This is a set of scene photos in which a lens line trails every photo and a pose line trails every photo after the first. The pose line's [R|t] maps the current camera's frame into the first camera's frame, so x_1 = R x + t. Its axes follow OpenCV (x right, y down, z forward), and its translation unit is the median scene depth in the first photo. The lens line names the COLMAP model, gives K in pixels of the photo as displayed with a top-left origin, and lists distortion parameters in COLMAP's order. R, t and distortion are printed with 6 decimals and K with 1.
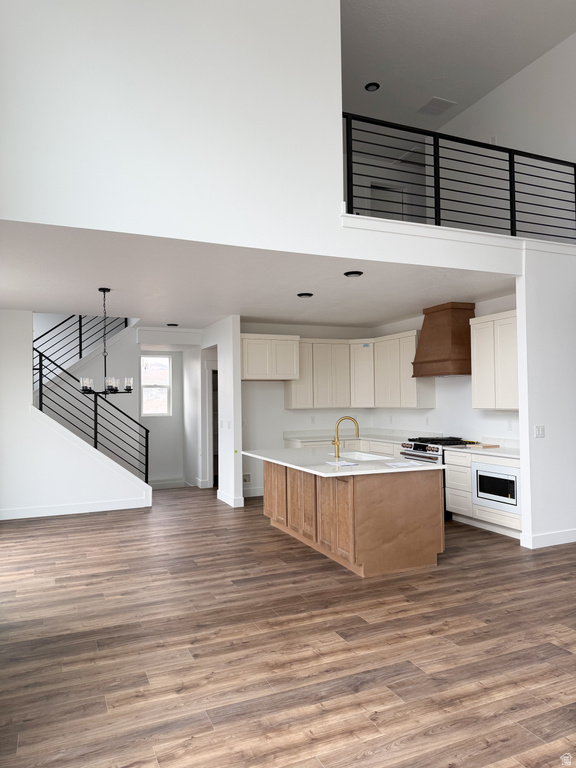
lens RADIAL K [[539.9, 0, 287.8], [0, 539.9, 369.2], [0, 0, 1]] dist [0.095823, -0.114434]
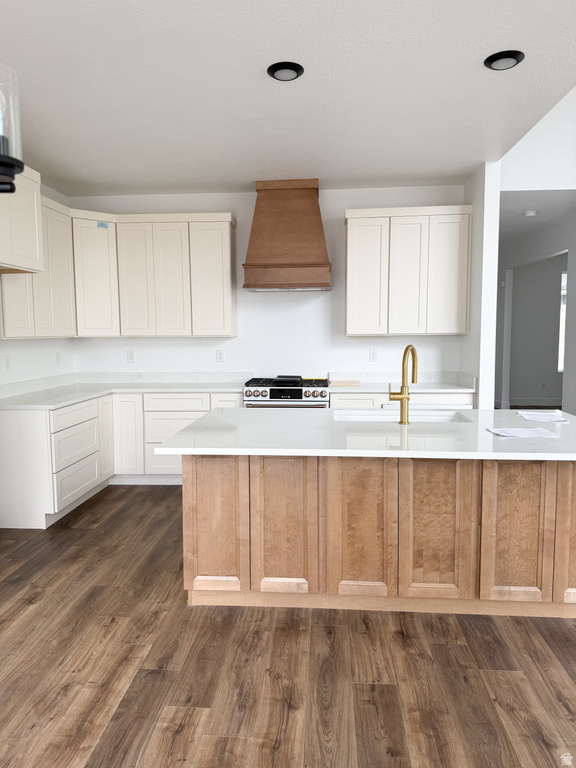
lens RADIAL K [[539.9, 0, 287.8], [0, 539.9, 369.2], [0, 0, 1]] dist [0.095823, -0.114434]
pose [[0.465870, -0.047604, 0.883572, -0.332879], [-0.048101, 0.995713, 0.079008, 0.061523], [-0.883545, -0.079308, 0.461583, 0.690939]]
